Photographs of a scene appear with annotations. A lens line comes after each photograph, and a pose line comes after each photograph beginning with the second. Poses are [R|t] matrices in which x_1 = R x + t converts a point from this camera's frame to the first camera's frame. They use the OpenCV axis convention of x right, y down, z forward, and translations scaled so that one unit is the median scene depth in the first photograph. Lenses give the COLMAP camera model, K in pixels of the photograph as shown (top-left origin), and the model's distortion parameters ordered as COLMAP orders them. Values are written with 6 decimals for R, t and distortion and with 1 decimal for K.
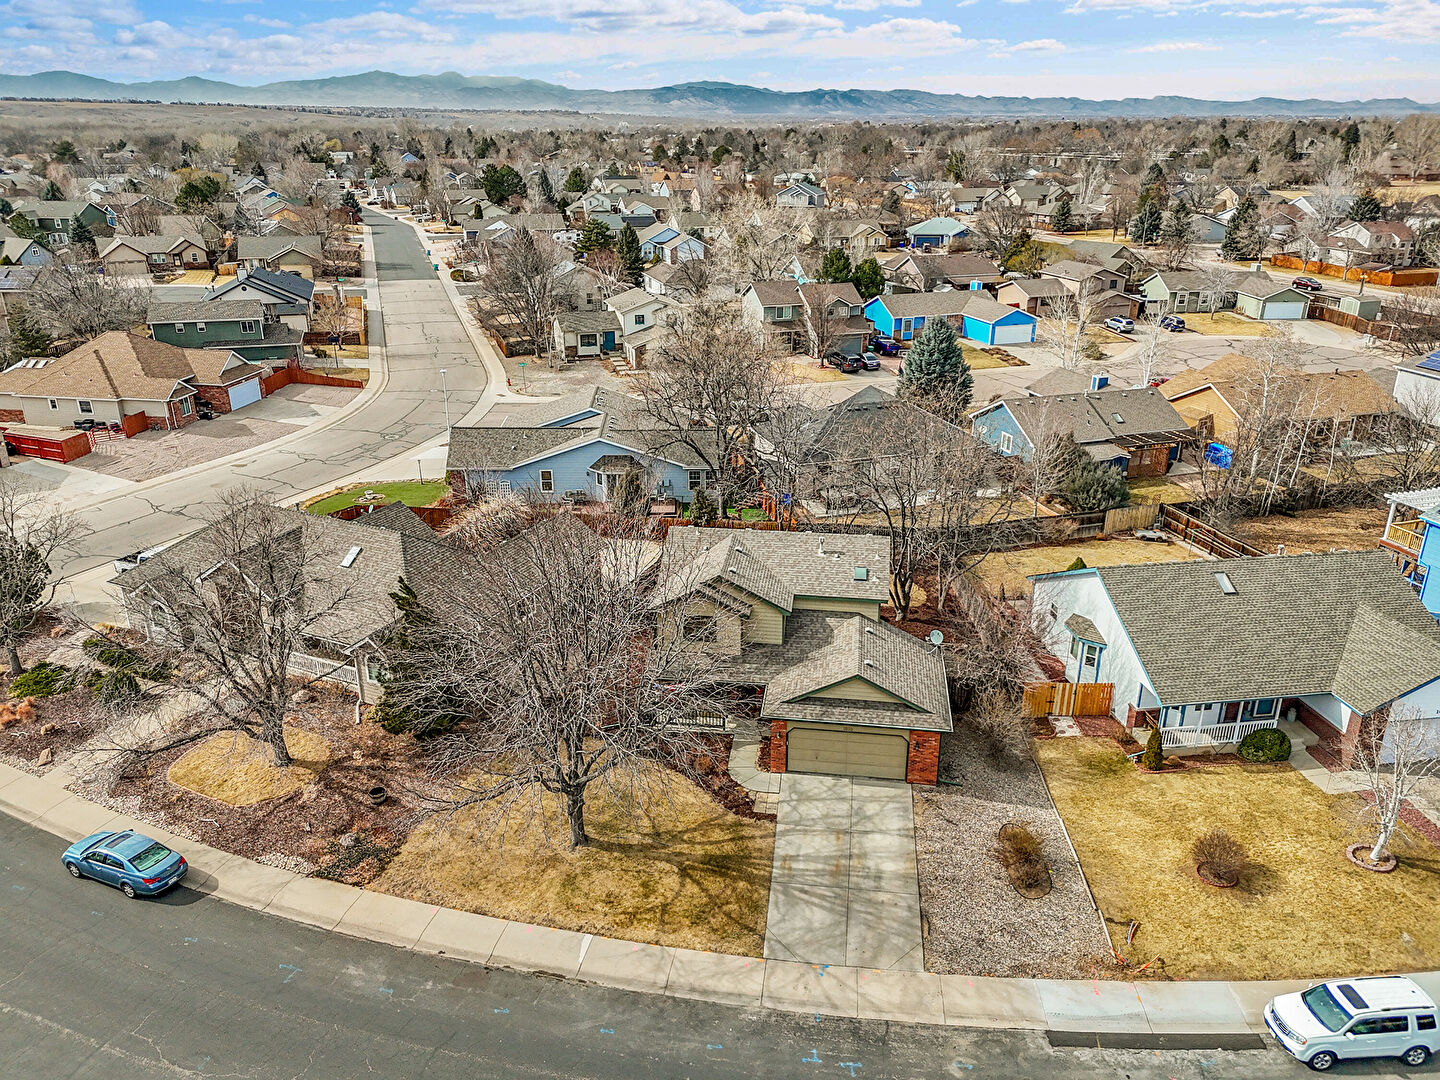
lens RADIAL K [[1053.1, 0, 720.0], [0, 1053.1, 540.0], [0, 0, 1]] dist [0.060474, -0.047719]
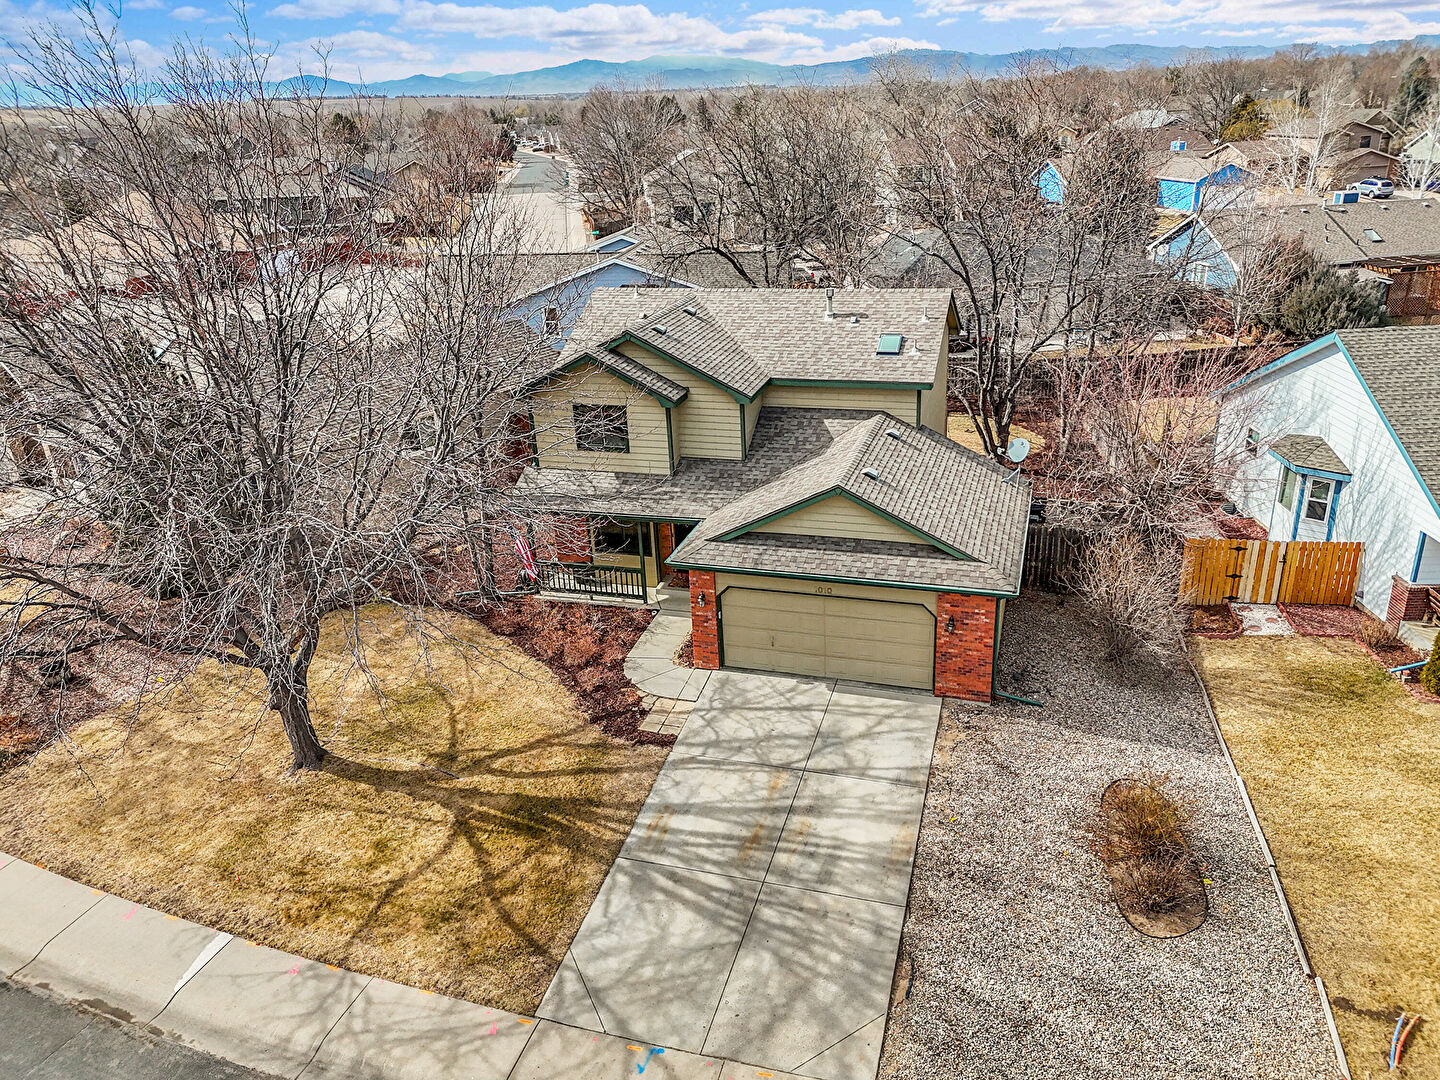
lens RADIAL K [[1053.1, 0, 720.0], [0, 1053.1, 540.0], [0, 0, 1]] dist [0.060474, -0.047719]
pose [[0.984259, 0.023550, -0.175158, 0.153362], [-0.019575, 0.999511, 0.024388, 0.132877], [0.175646, -0.020576, 0.984238, 0.432376]]
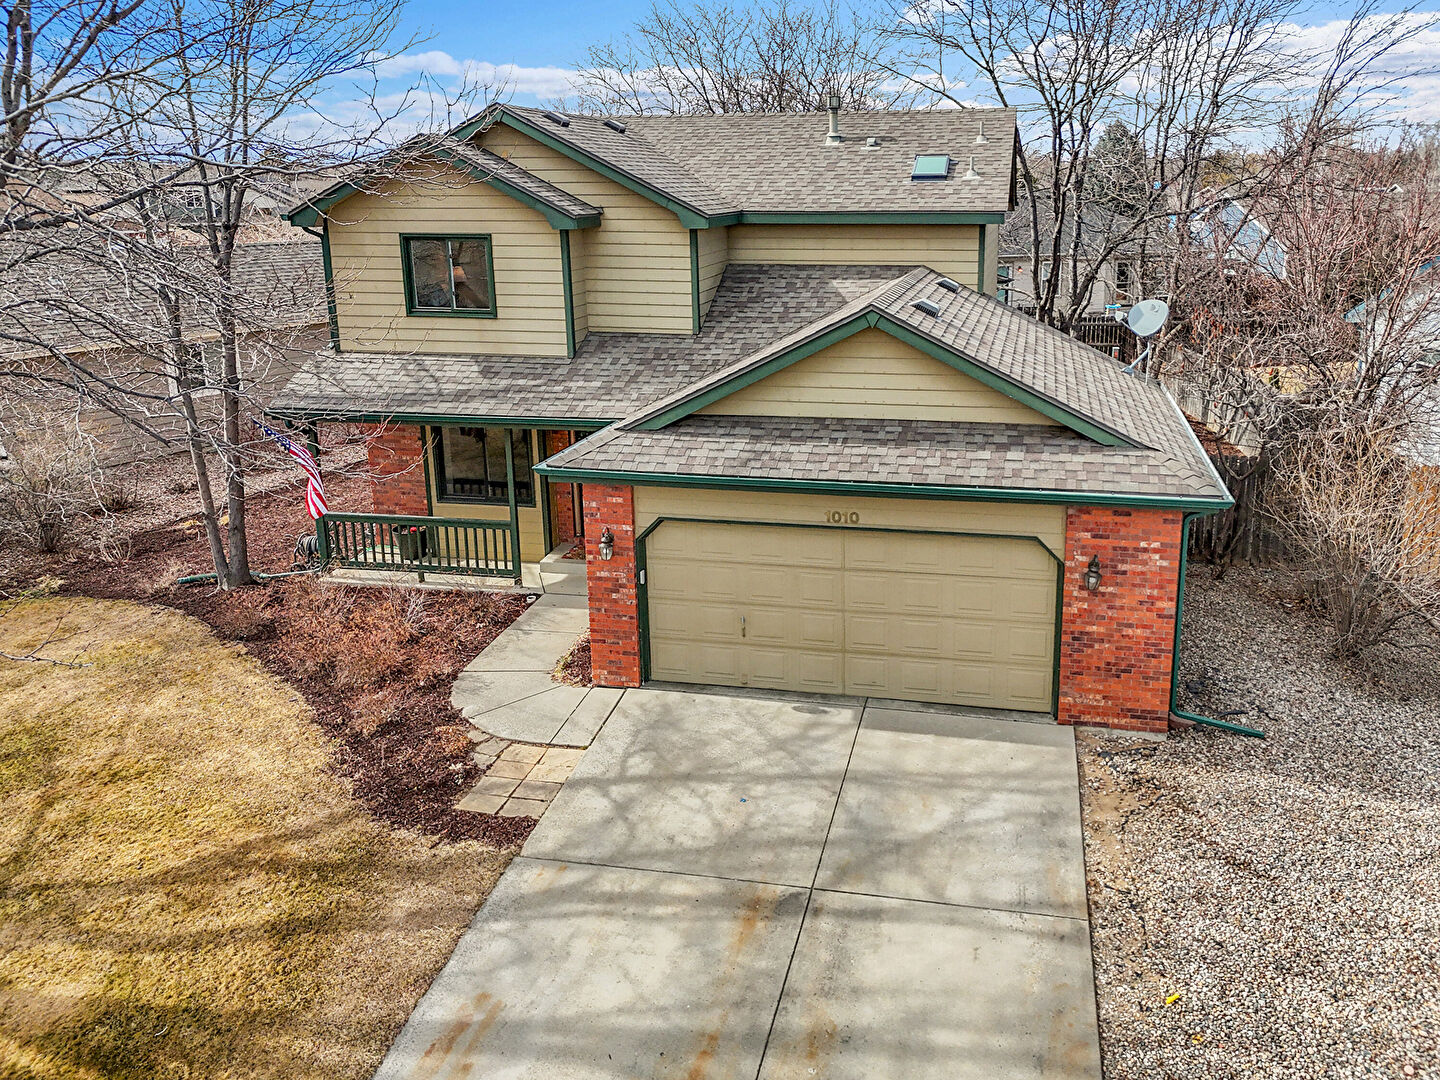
lens RADIAL K [[1113.6, 0, 808.5], [0, 1113.6, 423.0], [0, 0, 1]] dist [0.076394, -0.063902]
pose [[0.997642, 0.007033, -0.068271, 0.124339], [-0.017815, 0.987178, -0.158629, 0.189626], [0.066280, 0.159471, 0.984975, 0.662200]]
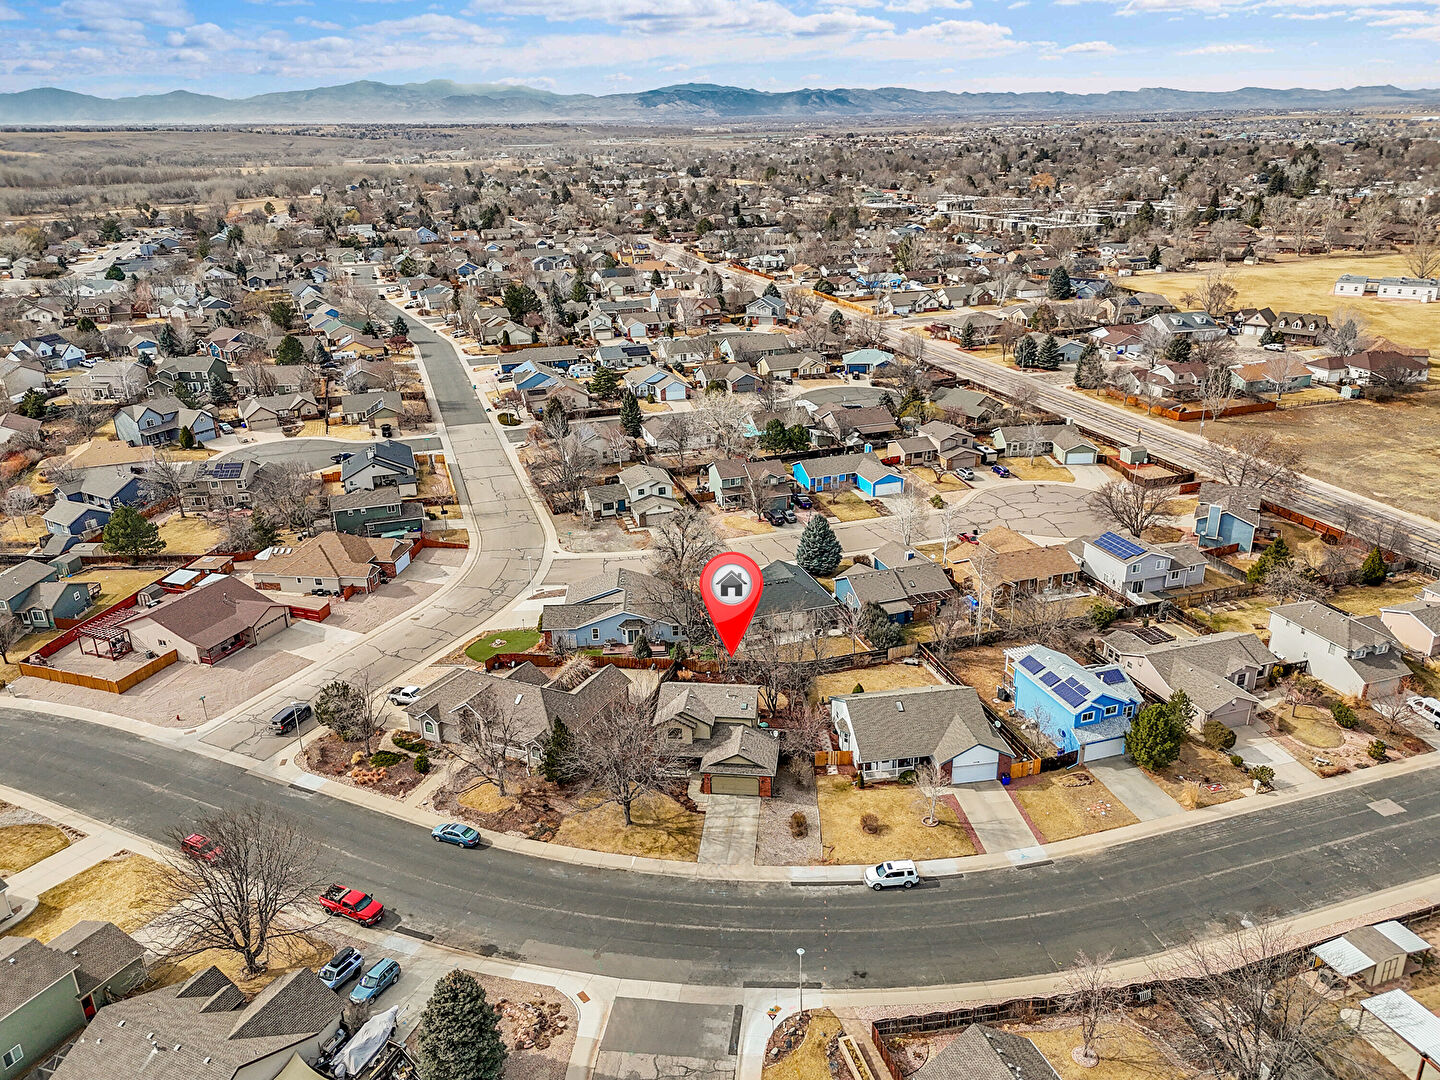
lens RADIAL K [[1047.0, 0, 720.0], [0, 1047.0, 540.0], [0, 0, 1]] dist [0.076810, -0.058159]
pose [[0.999724, -0.023330, 0.002612, 0.087346], [0.023333, 0.999727, -0.000999, -0.350370], [-0.002588, 0.001060, 0.999996, -1.379721]]
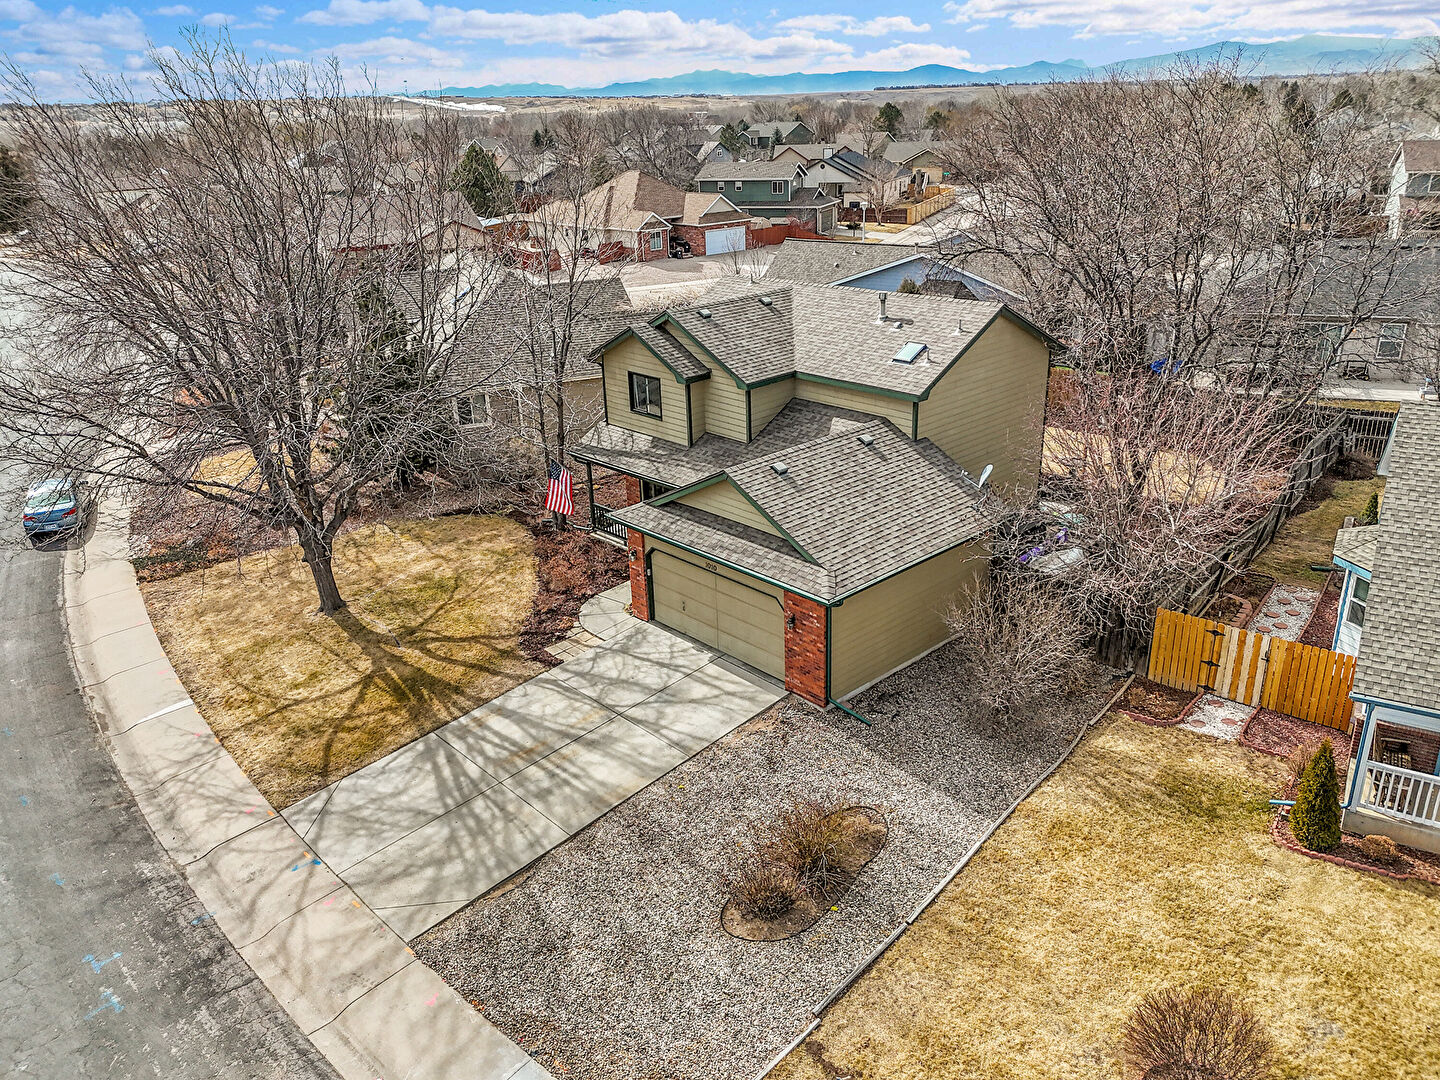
lens RADIAL K [[1047.0, 0, 720.0], [0, 1047.0, 540.0], [0, 0, 1]] dist [0.076810, -0.058159]
pose [[0.771339, 0.213499, -0.599546, 0.439650], [-0.199701, 0.975667, 0.090512, 0.105104], [0.604282, 0.049915, 0.795206, 0.511334]]
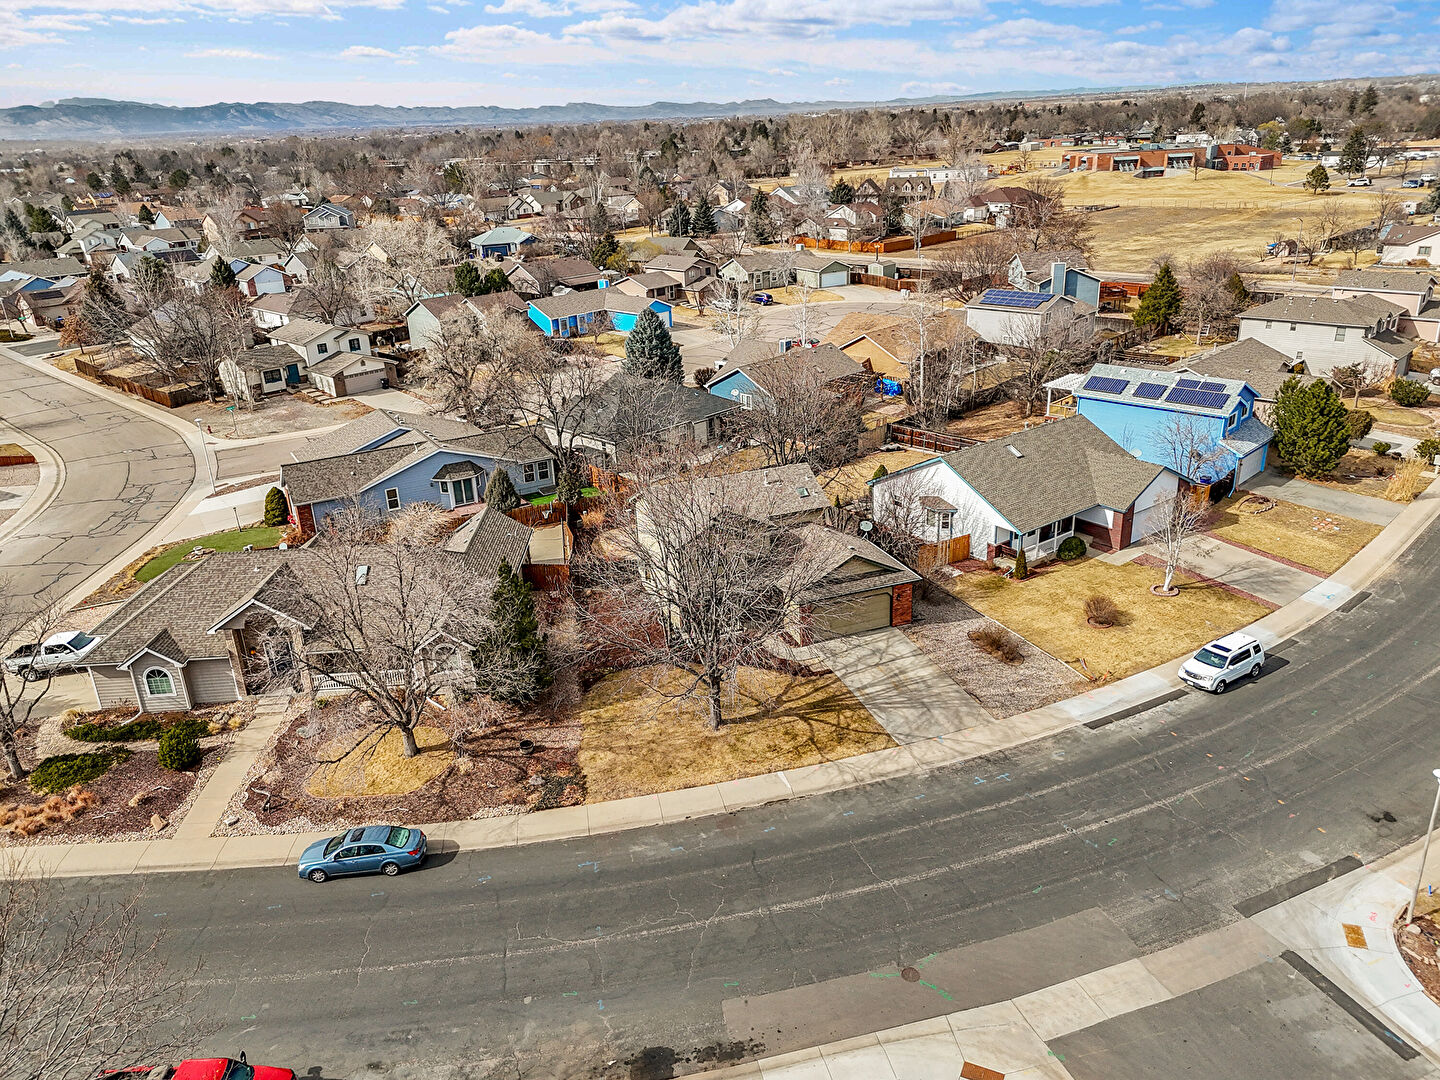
lens RADIAL K [[1060.1, 0, 720.0], [0, 1060.1, 540.0], [0, 0, 1]] dist [0.064024, -0.057999]
pose [[0.881433, -0.207818, 0.424131, -0.547172], [0.212106, 0.976520, 0.037680, 0.020198], [-0.422003, 0.056749, 0.904817, -0.141340]]
